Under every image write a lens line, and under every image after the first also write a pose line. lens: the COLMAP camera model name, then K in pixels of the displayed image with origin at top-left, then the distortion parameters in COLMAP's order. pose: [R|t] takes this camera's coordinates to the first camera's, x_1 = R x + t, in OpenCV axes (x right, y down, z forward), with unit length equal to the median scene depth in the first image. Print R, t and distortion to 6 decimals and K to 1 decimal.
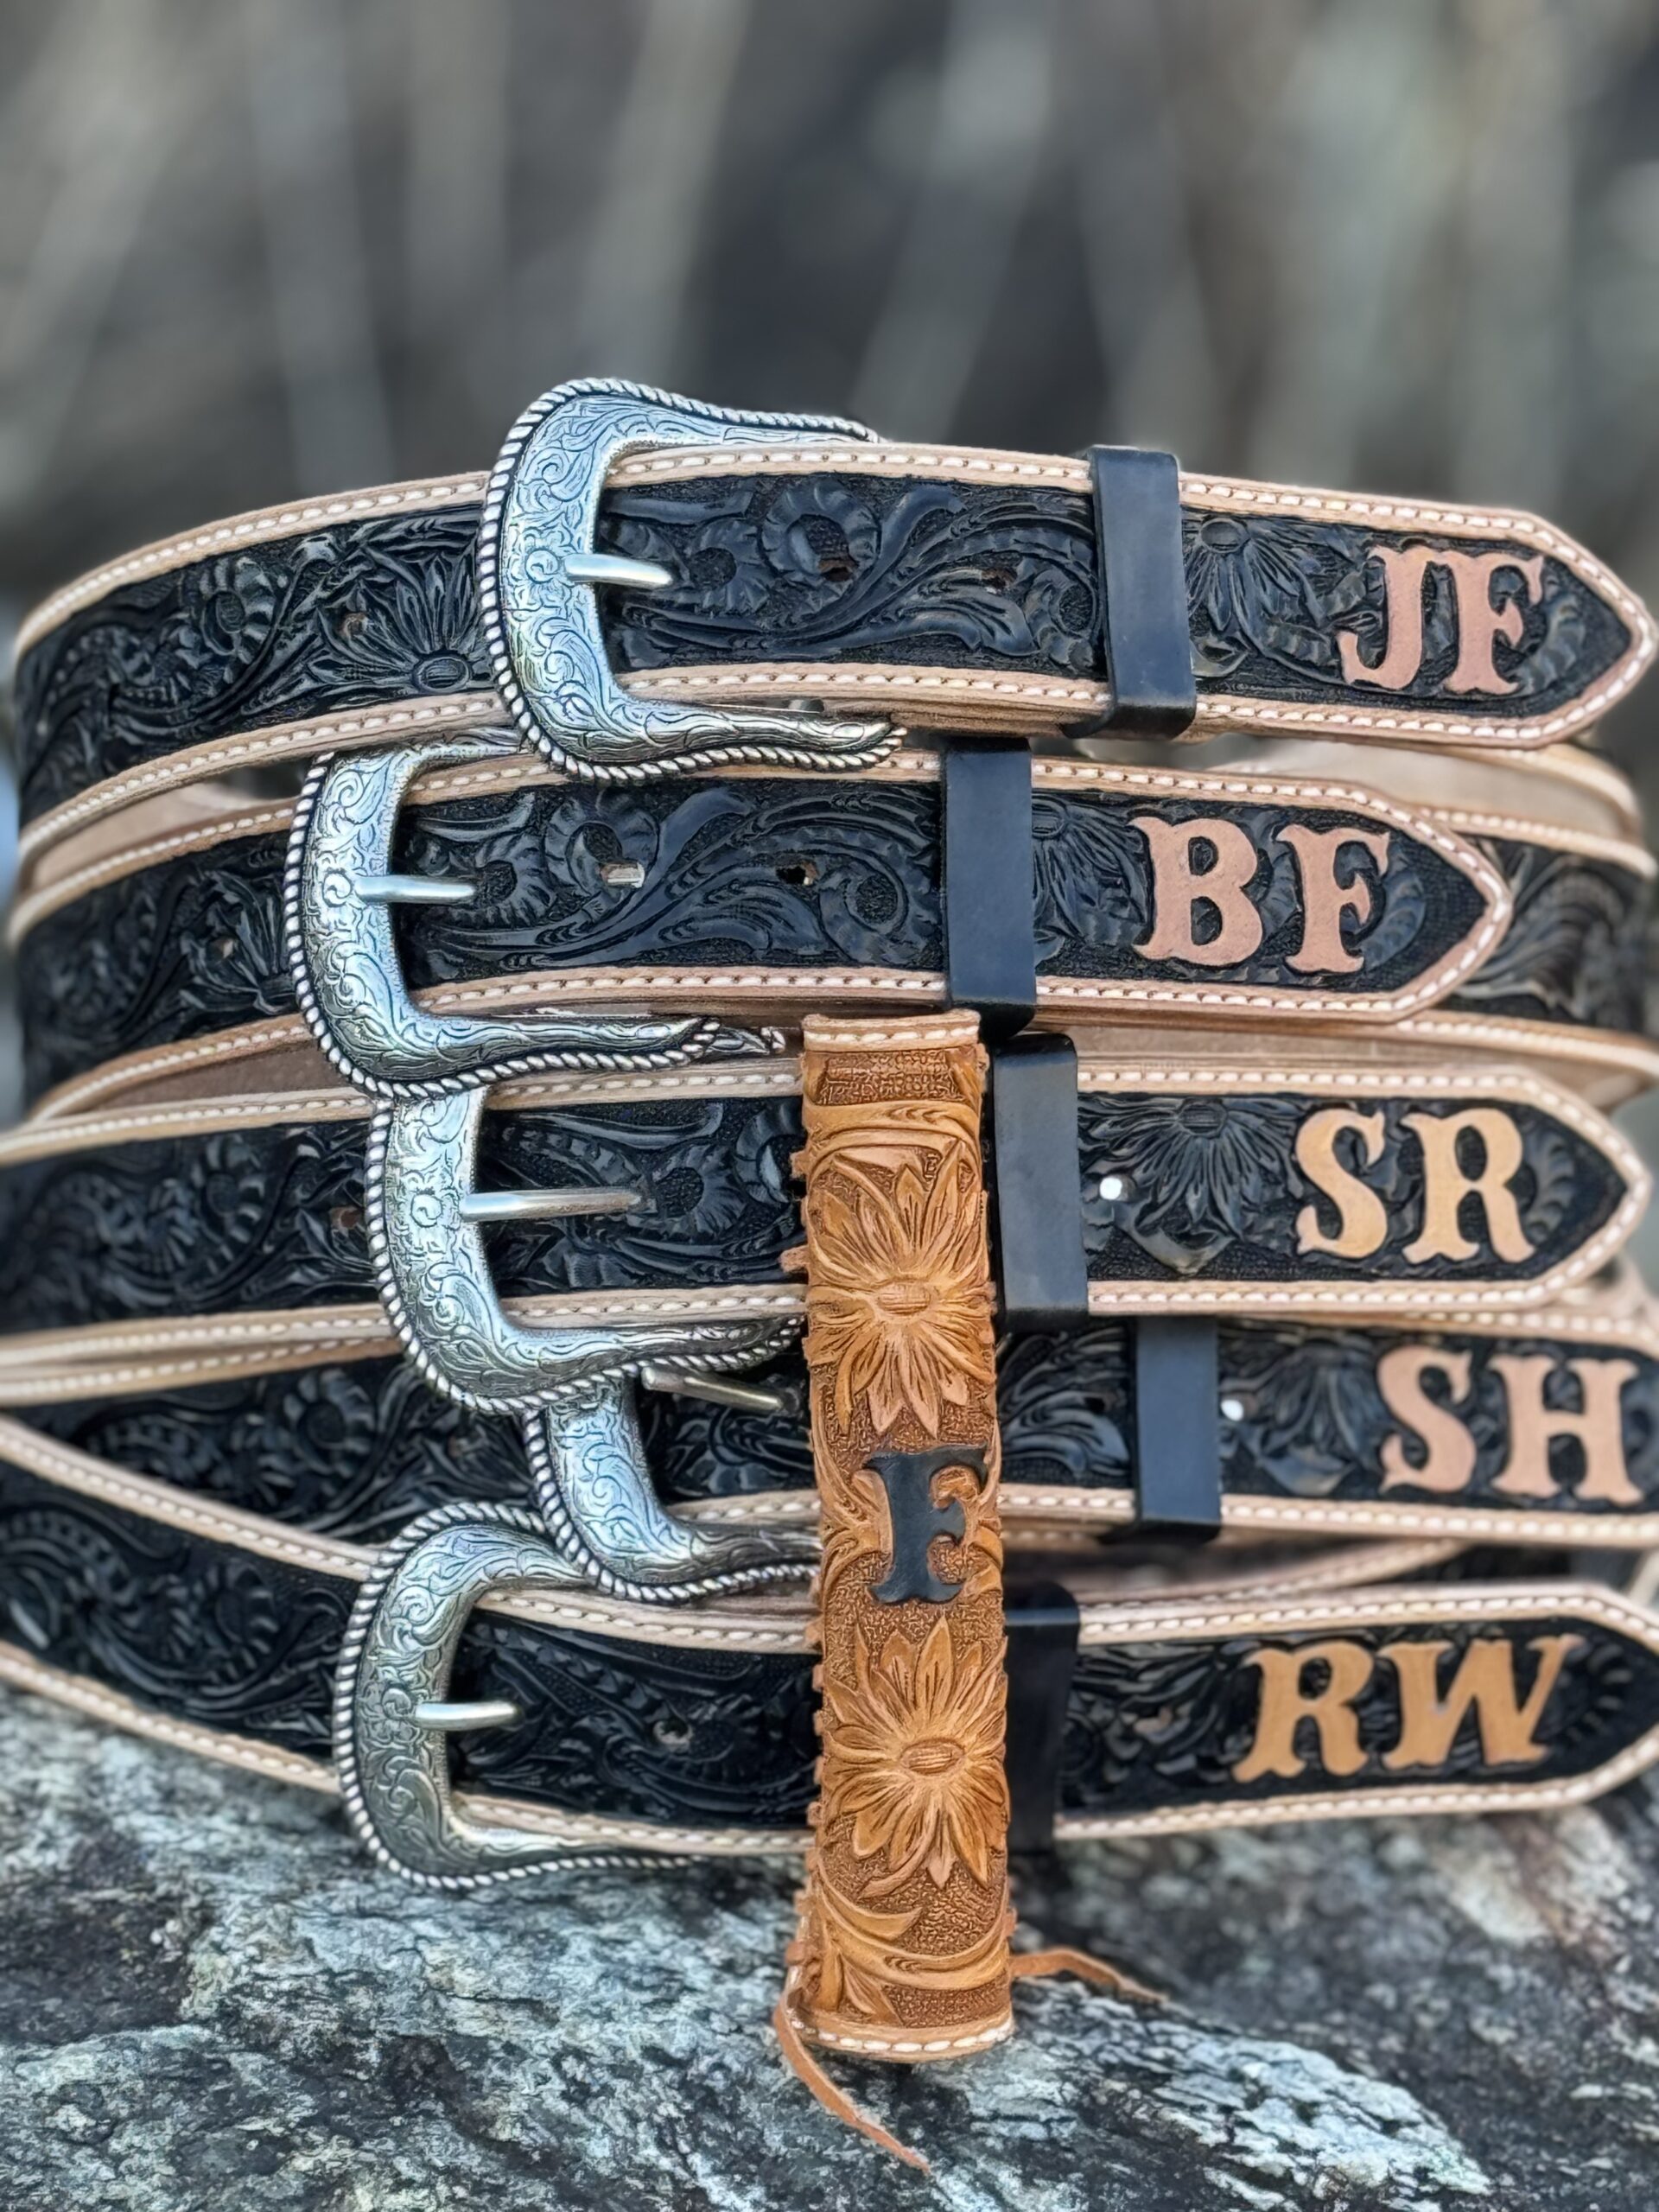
lens RADIAL K [[7522.9, 0, 829.5], [0, 7522.9, 1106.0], [0, 0, 1]] dist [-0.092628, 0.470234]
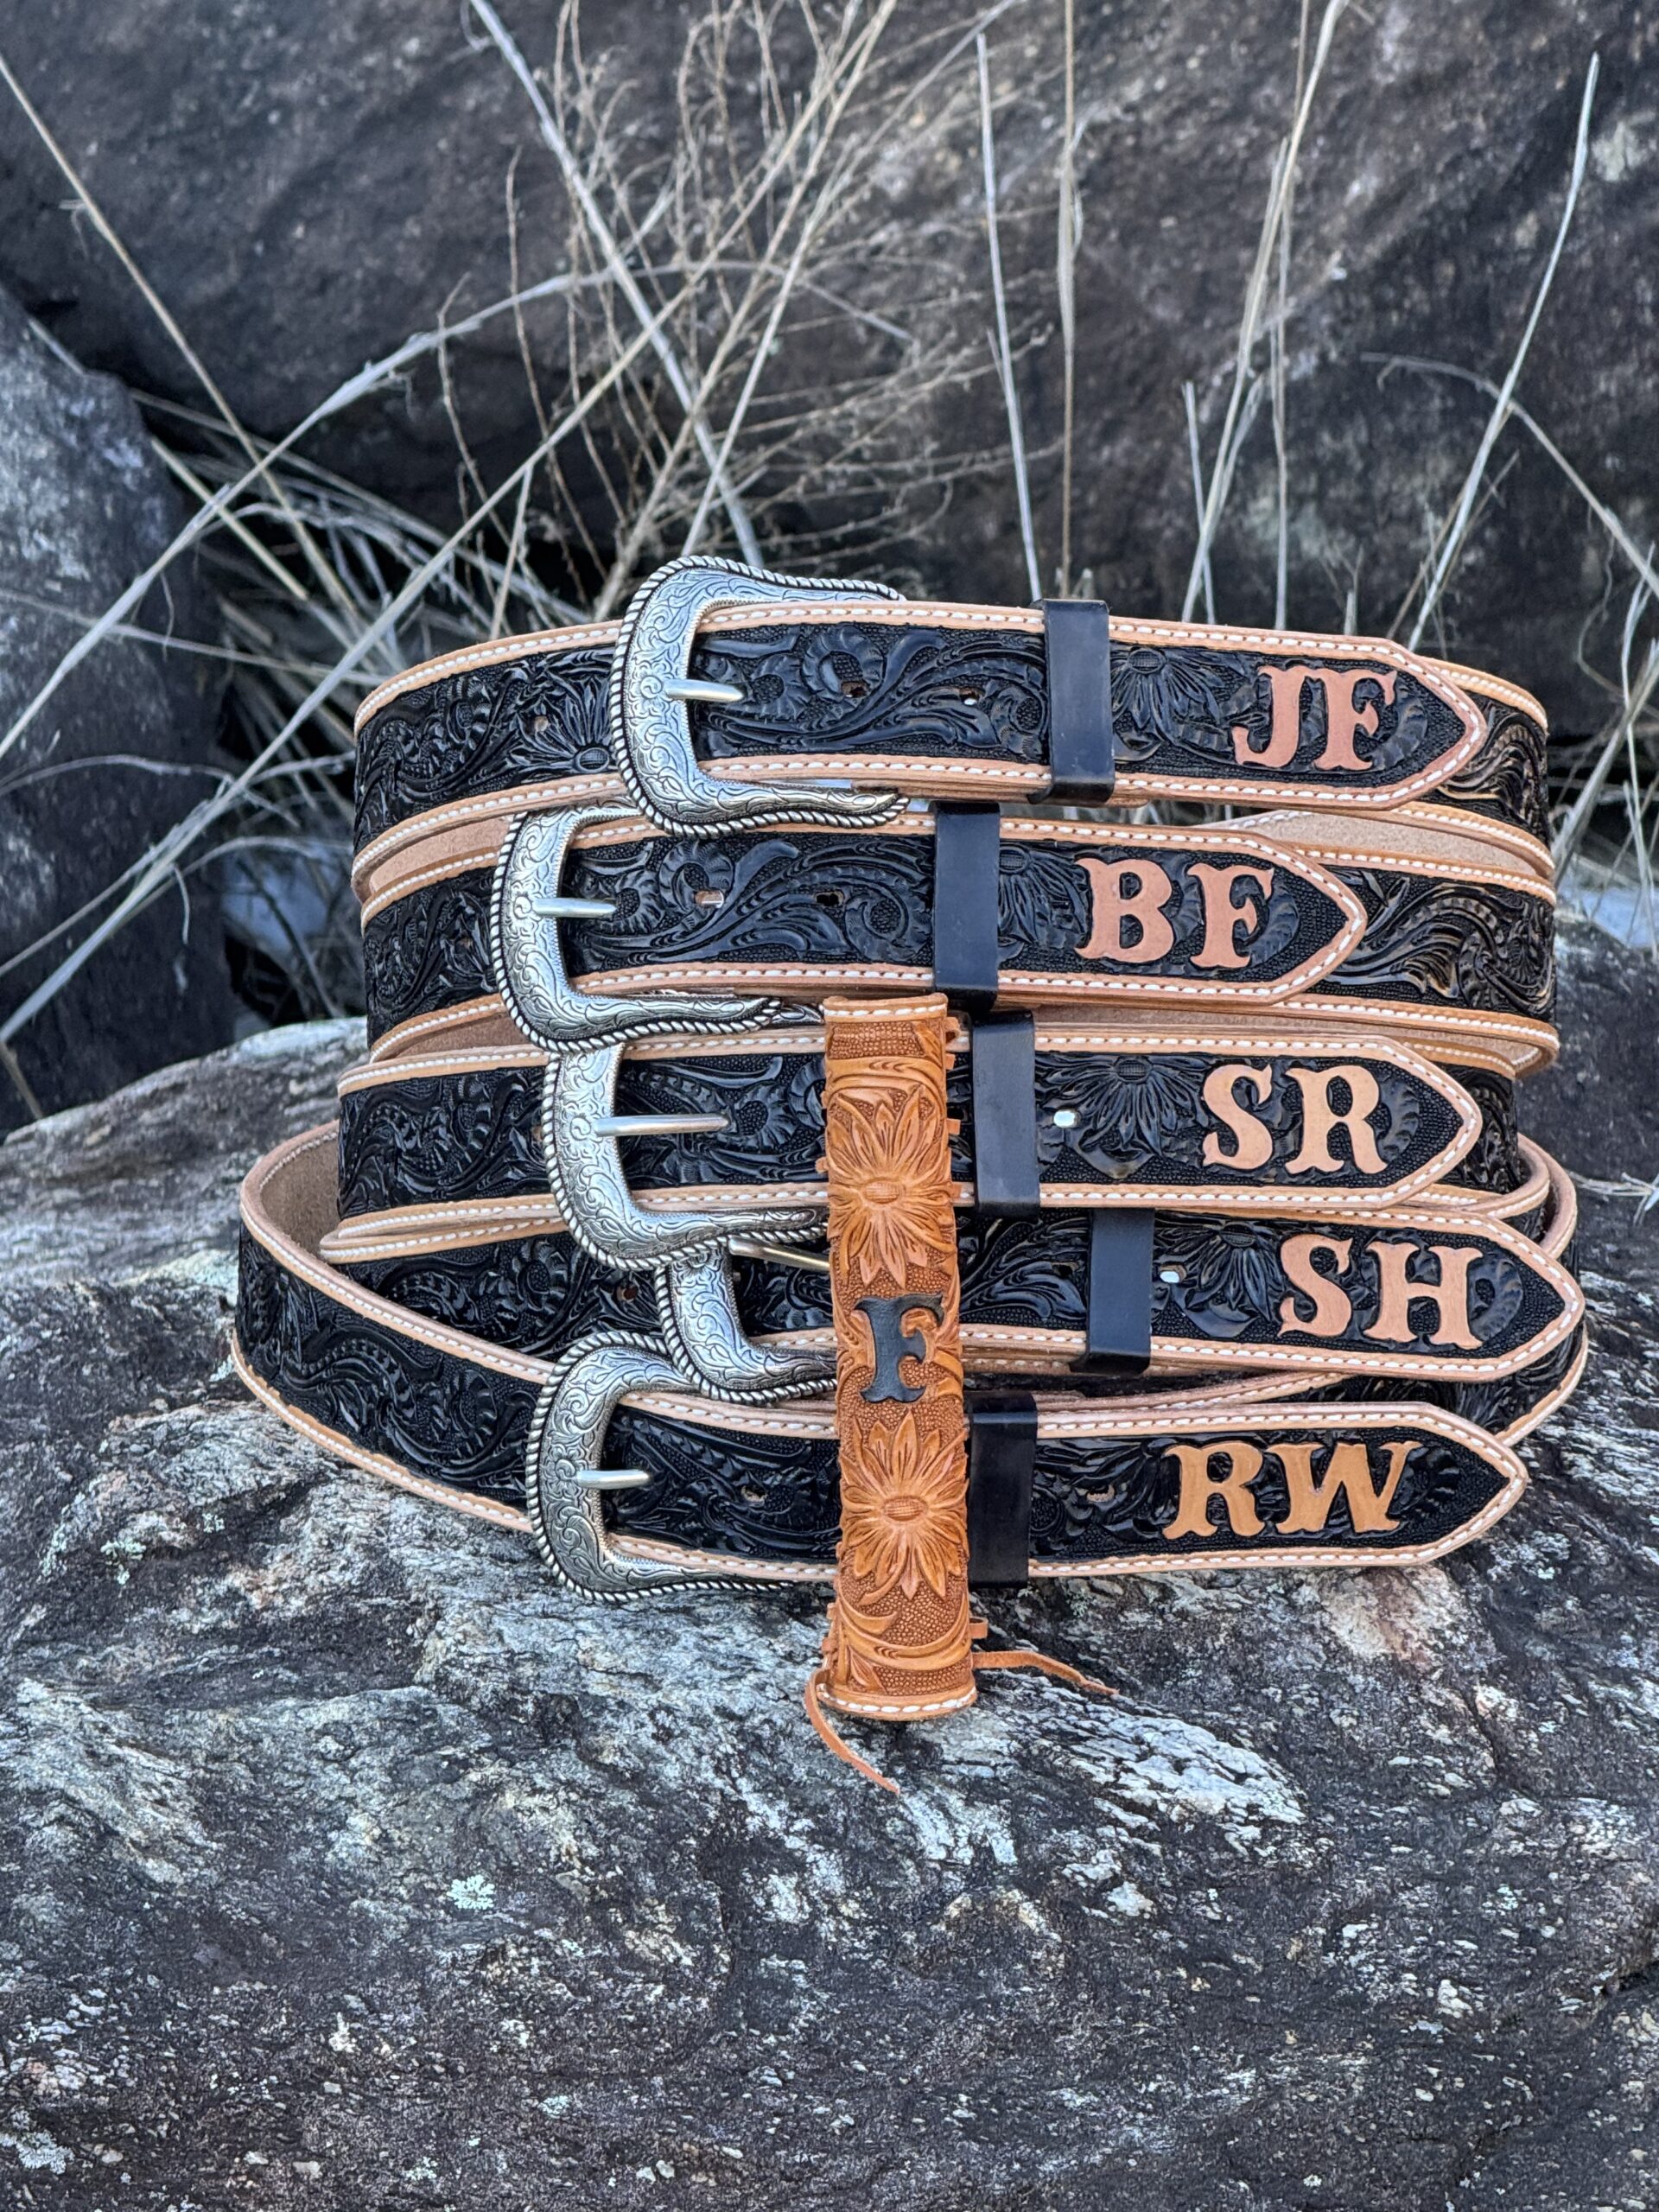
lens RADIAL K [[9358.0, 0, 829.5], [0, 9358.0, 1106.0], [0, 0, 1]] dist [-0.314623, -1.527075]
pose [[0.982030, 0.009817, -0.188470, 0.331038], [-0.007897, 0.999909, 0.010936, -0.010614], [0.188561, -0.009251, 0.982018, -0.757252]]
